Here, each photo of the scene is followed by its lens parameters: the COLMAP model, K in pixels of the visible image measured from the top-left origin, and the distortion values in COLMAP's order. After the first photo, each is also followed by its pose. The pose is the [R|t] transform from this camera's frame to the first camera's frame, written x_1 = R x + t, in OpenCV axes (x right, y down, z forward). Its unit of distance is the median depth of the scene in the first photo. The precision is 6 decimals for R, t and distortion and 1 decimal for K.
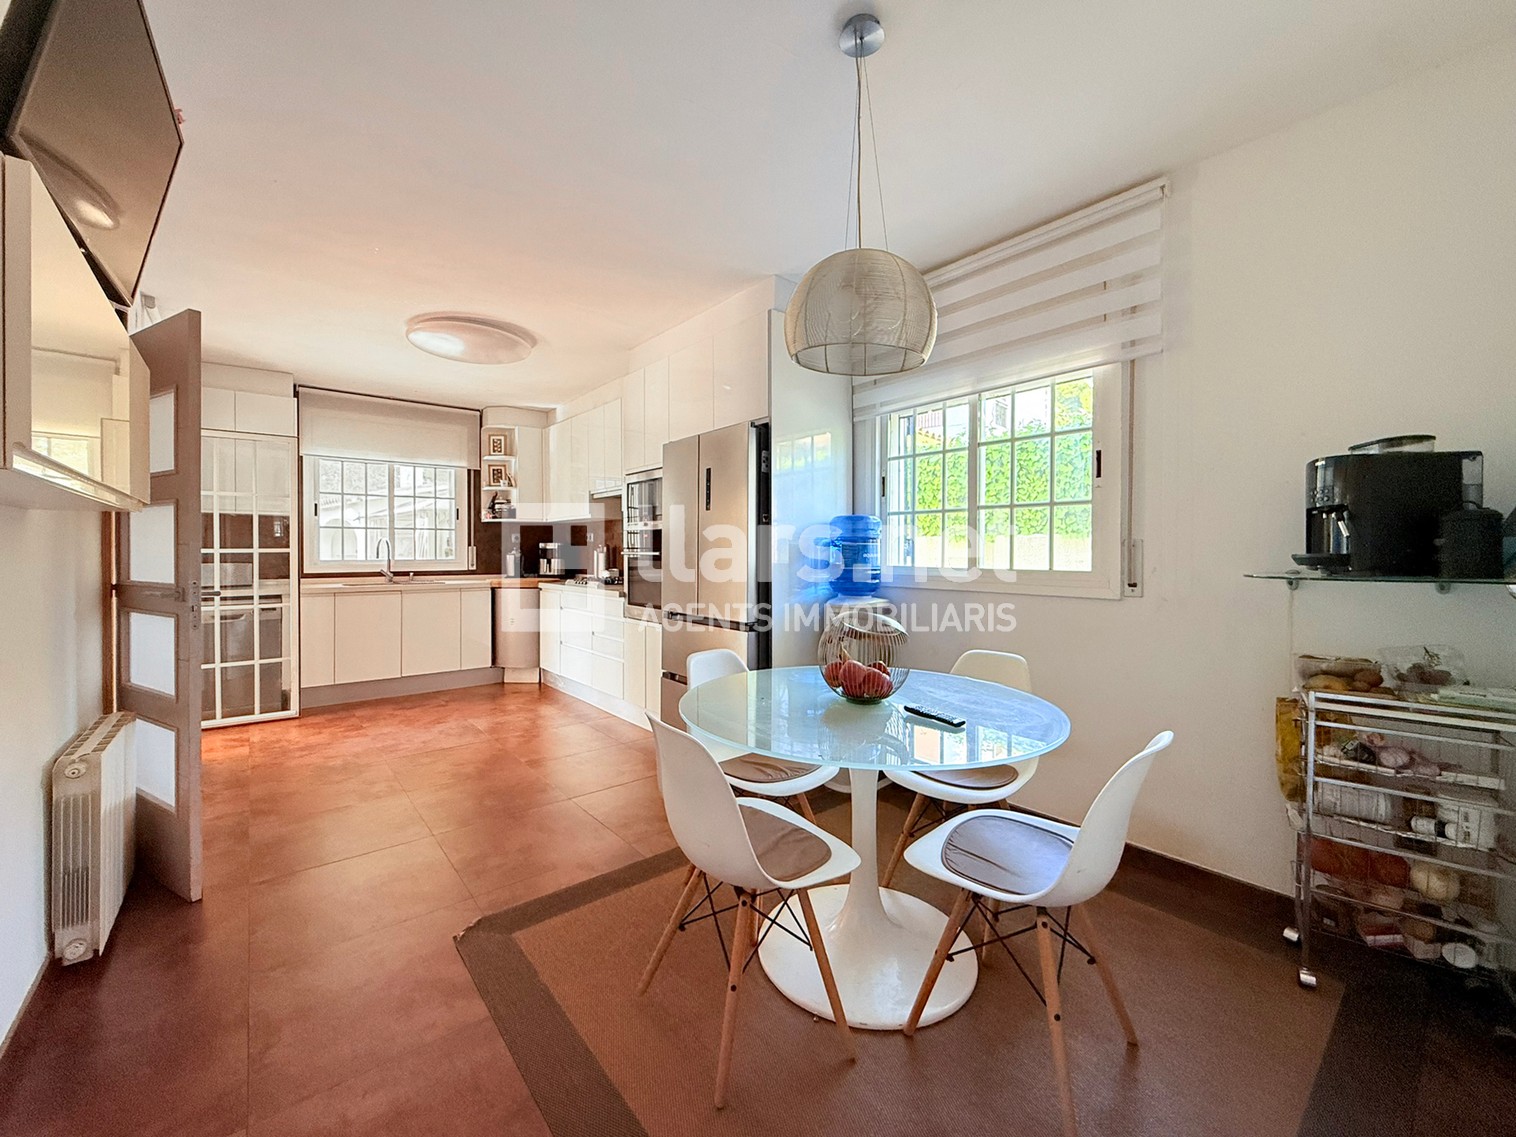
lens RADIAL K [[612.9, 0, 753.9], [0, 612.9, 558.0], [0, 0, 1]] dist [0.000616, 0.000054]
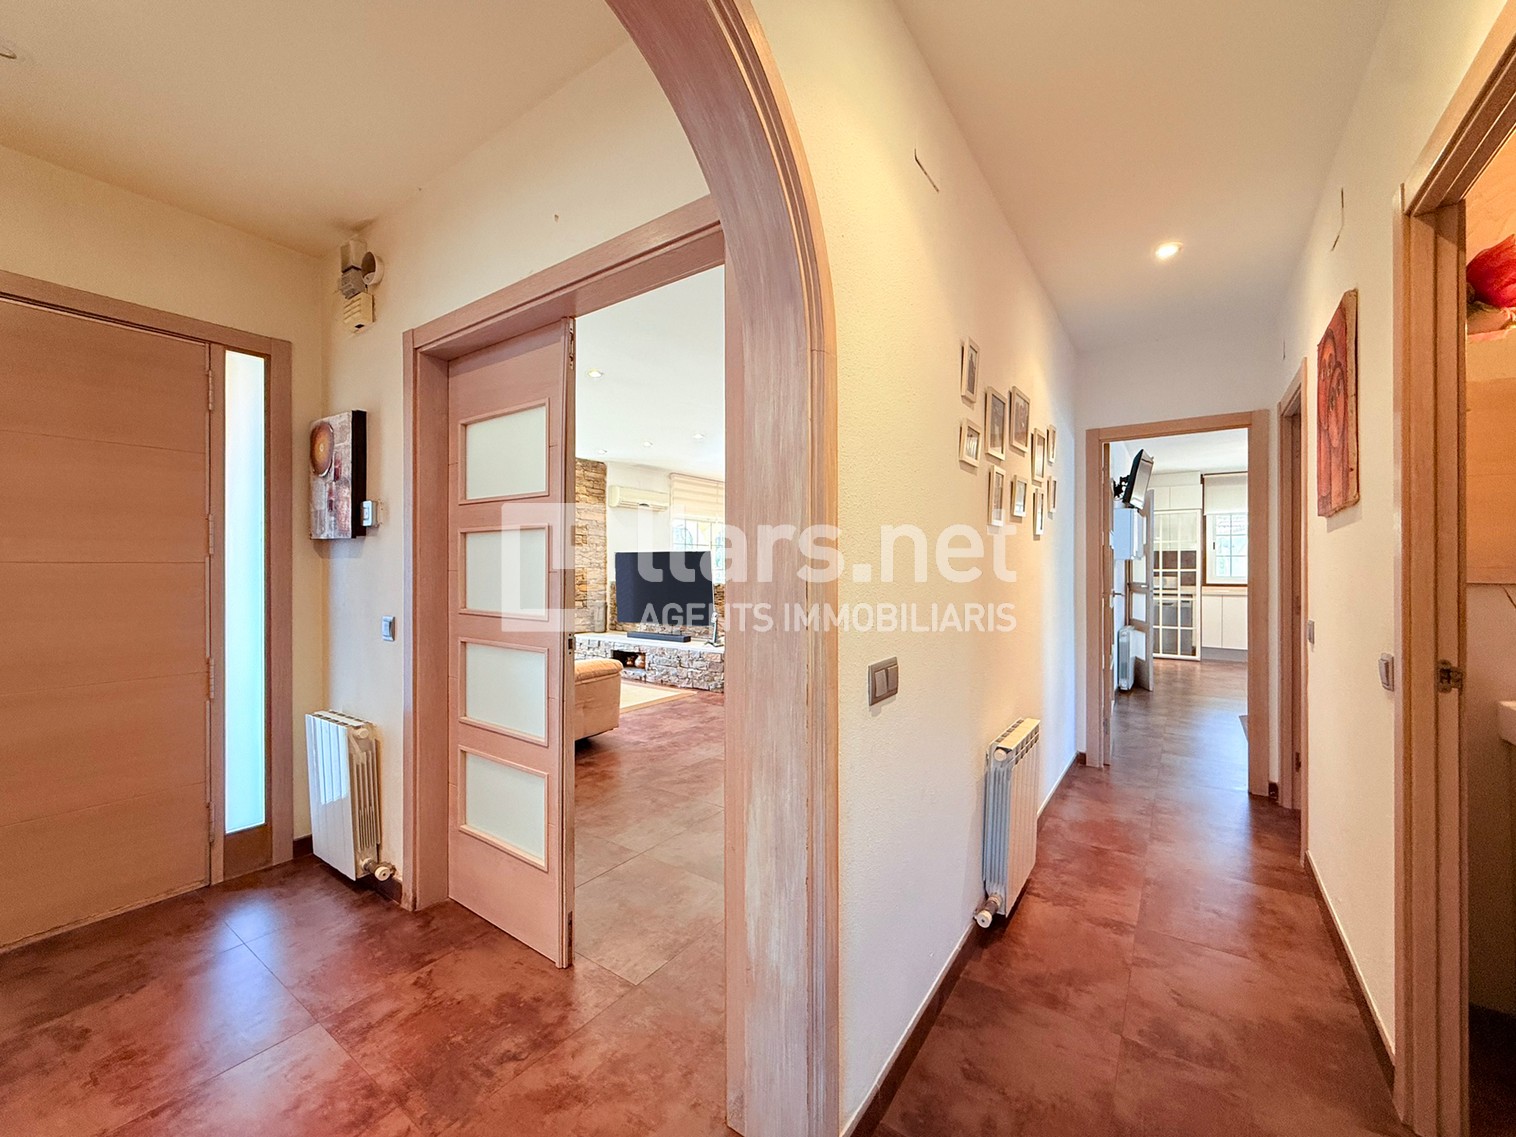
lens RADIAL K [[603.9, 0, 758.0], [0, 603.9, 568.5], [0, 0, 1]] dist [0.000397, 0.000055]
pose [[0.260155, -0.001588, -0.965566, 0.687226], [-0.008632, 0.999955, -0.003970, 0.001403], [0.965528, 0.009367, 0.260130, -0.784279]]
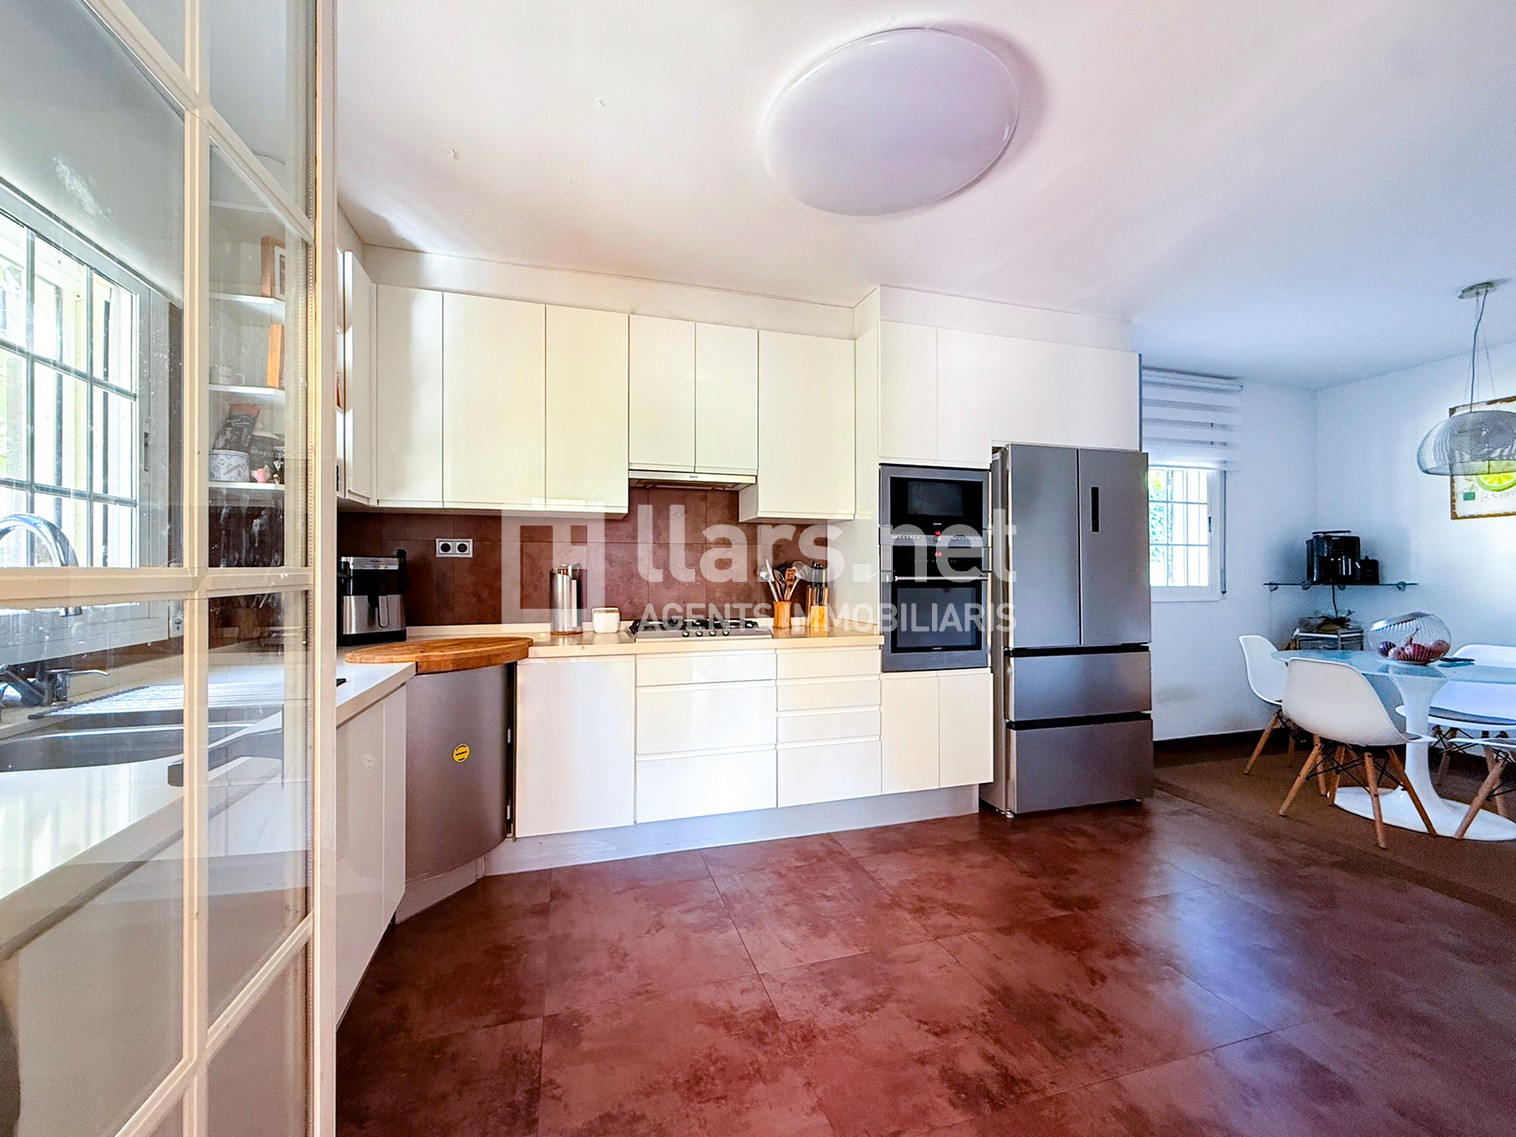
lens RADIAL K [[603.9, 0, 758.0], [0, 603.9, 568.5], [0, 0, 1]] dist [0.000397, 0.000055]
pose [[0.397387, 0.007500, 0.917621, -0.889923], [0.013311, 0.999814, -0.013936, -0.011378], [-0.917555, 0.017752, 0.397213, 0.867194]]
